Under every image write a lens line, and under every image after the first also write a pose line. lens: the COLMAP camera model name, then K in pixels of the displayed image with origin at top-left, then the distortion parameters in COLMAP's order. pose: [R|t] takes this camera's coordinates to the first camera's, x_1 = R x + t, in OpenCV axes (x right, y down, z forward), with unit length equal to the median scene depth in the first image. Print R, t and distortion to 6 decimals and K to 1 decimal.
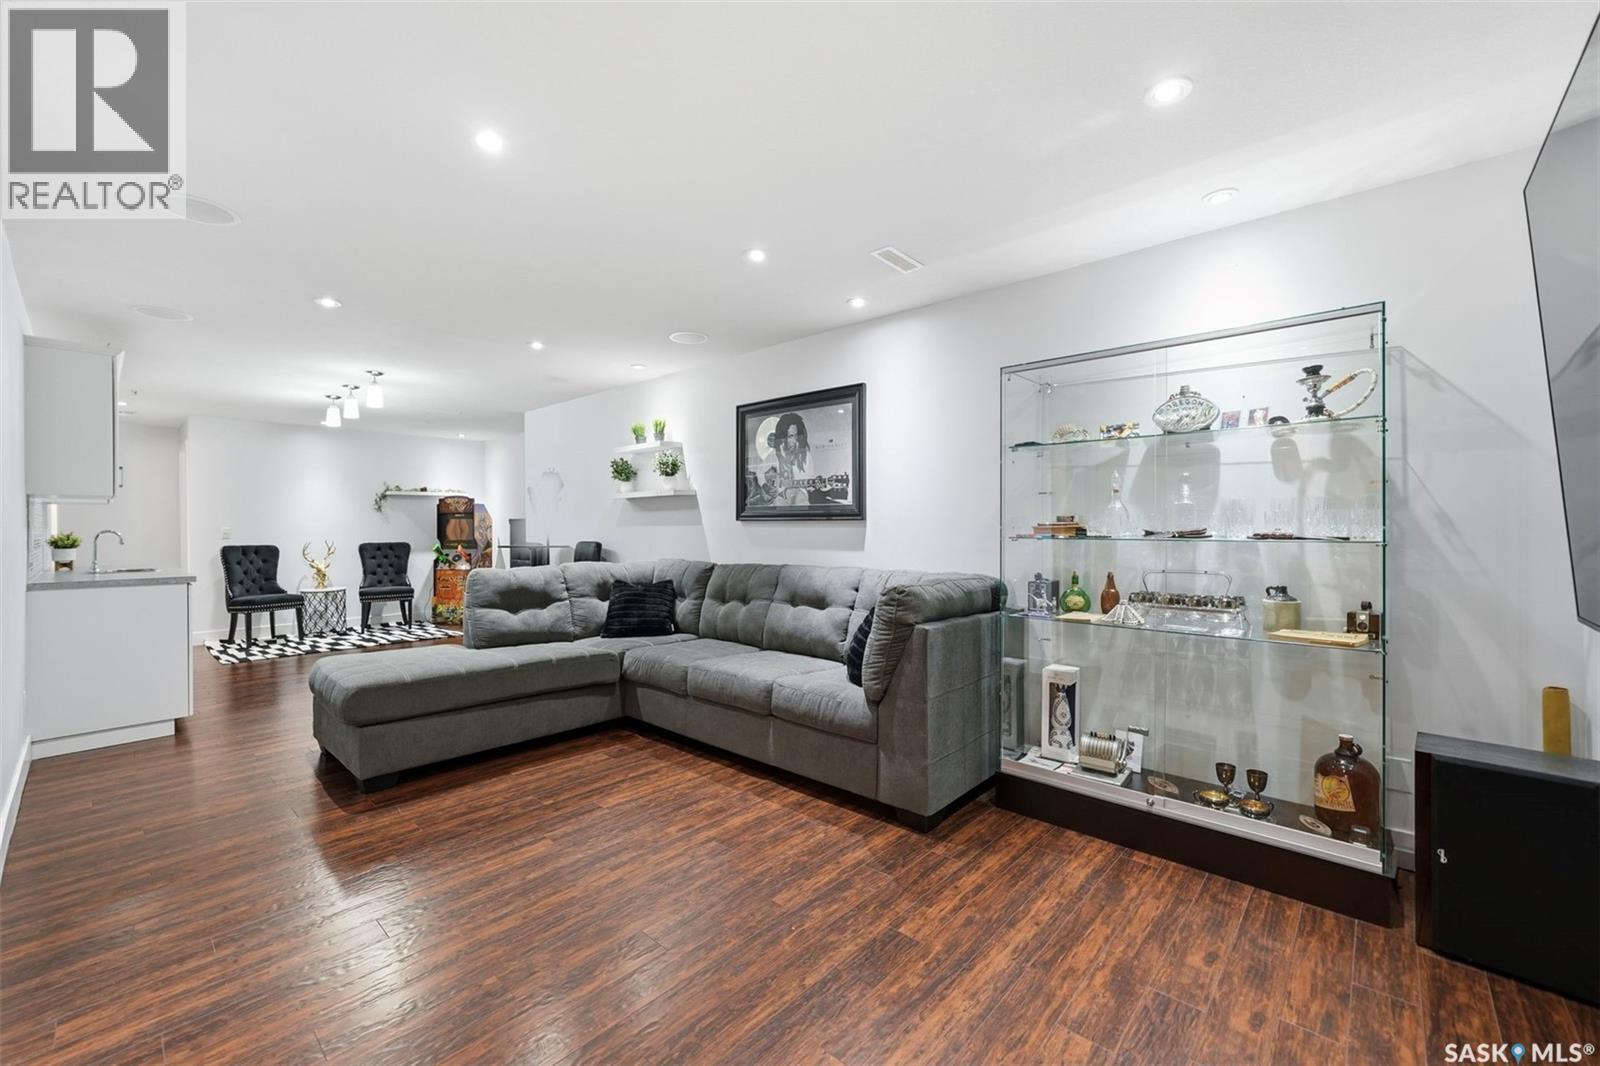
lens RADIAL K [[649.2, 0, 792.9], [0, 649.2, 531.2], [0, 0, 1]] dist [-0.004837, -0.000127]
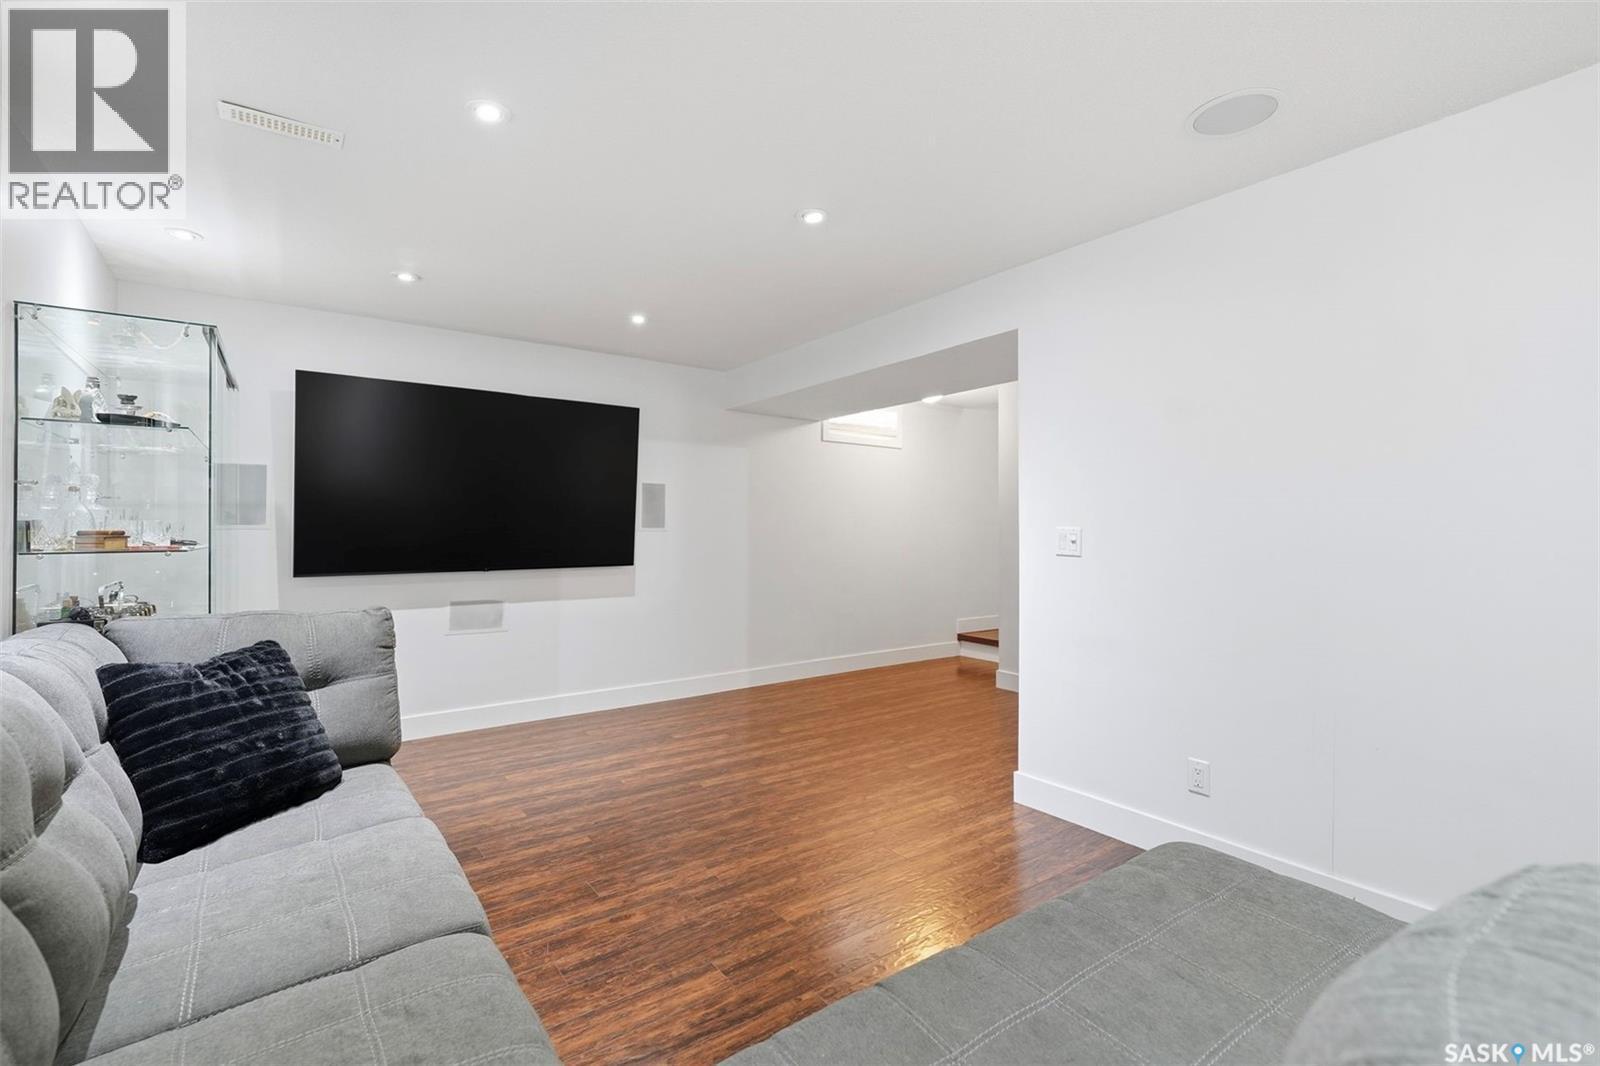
lens RADIAL K [[710.5, 0, 799.9], [0, 710.5, 521.7], [0, 0, 1]] dist [-0.001817, 0.000397]
pose [[-0.981309, 0.003119, 0.192411, -0.440820], [0.002555, 0.999992, -0.003176, -0.015096], [-0.192419, -0.002625, -0.981309, 1.459165]]
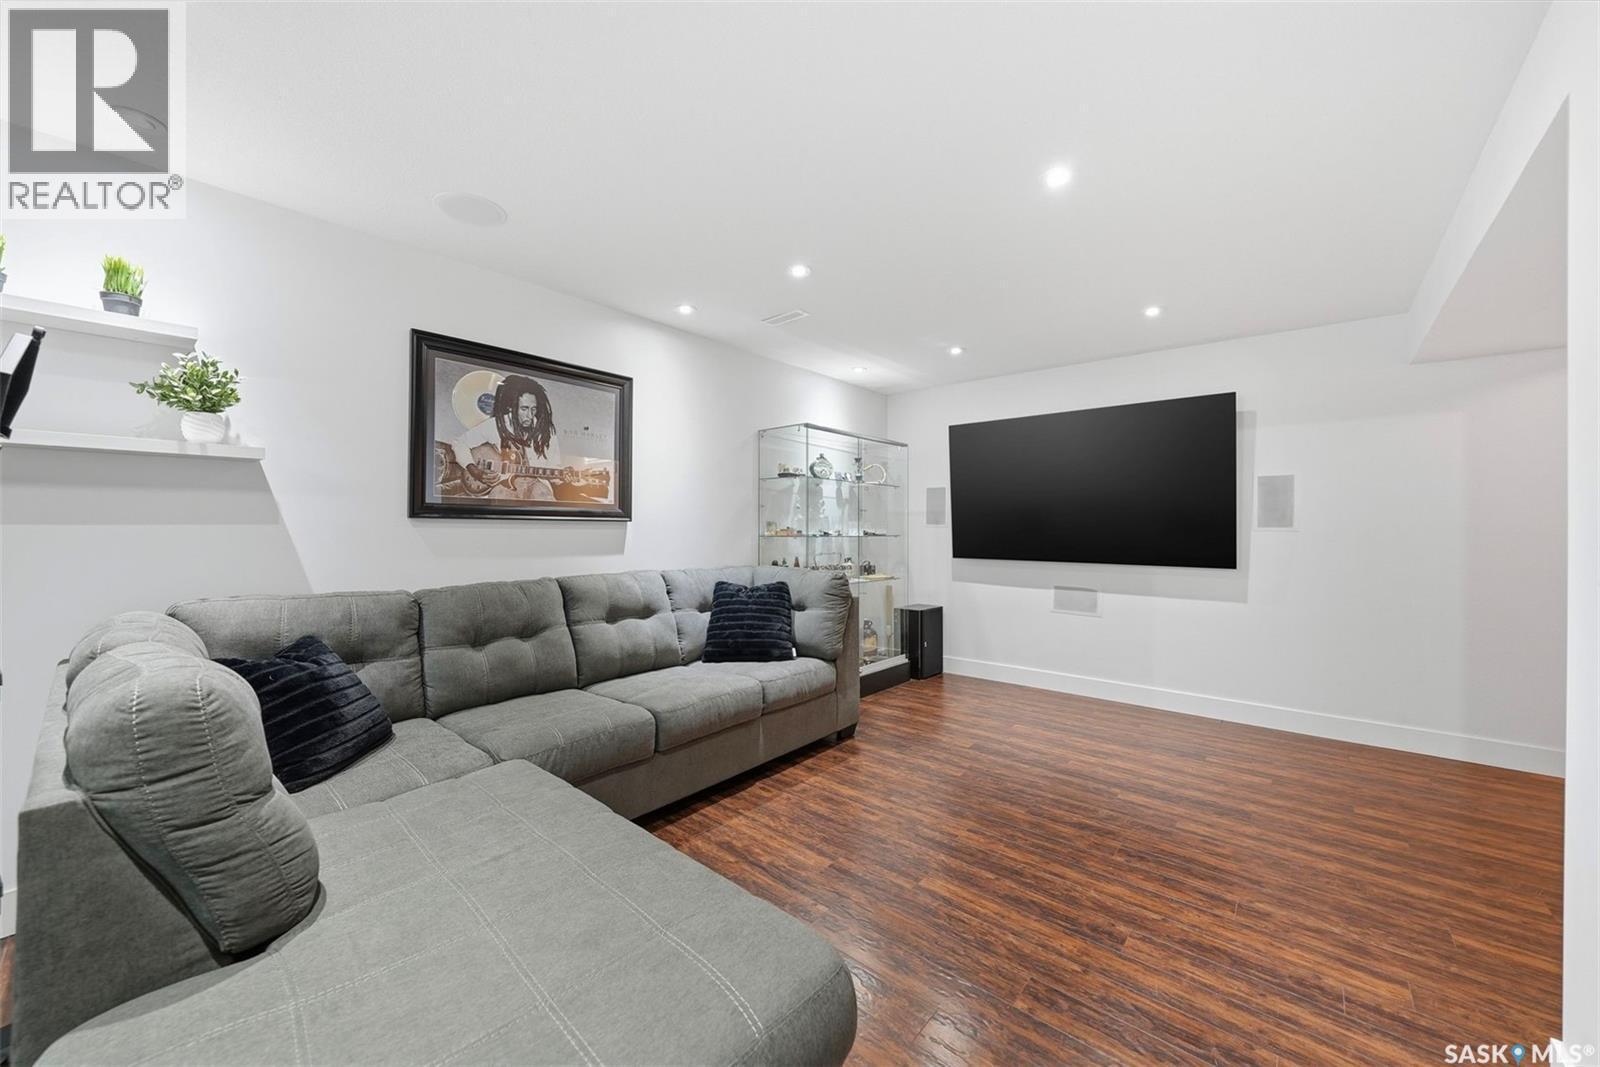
lens RADIAL K [[599.4, 0, 795.7], [0, 599.4, 534.0], [0, 0, 1]] dist [-0.011771, 0.000363]
pose [[-0.028888, -0.007172, 0.999557, -0.923330], [0.003629, 0.999967, 0.007280, -0.005167], [-0.999576, 0.003838, -0.028861, 0.928786]]
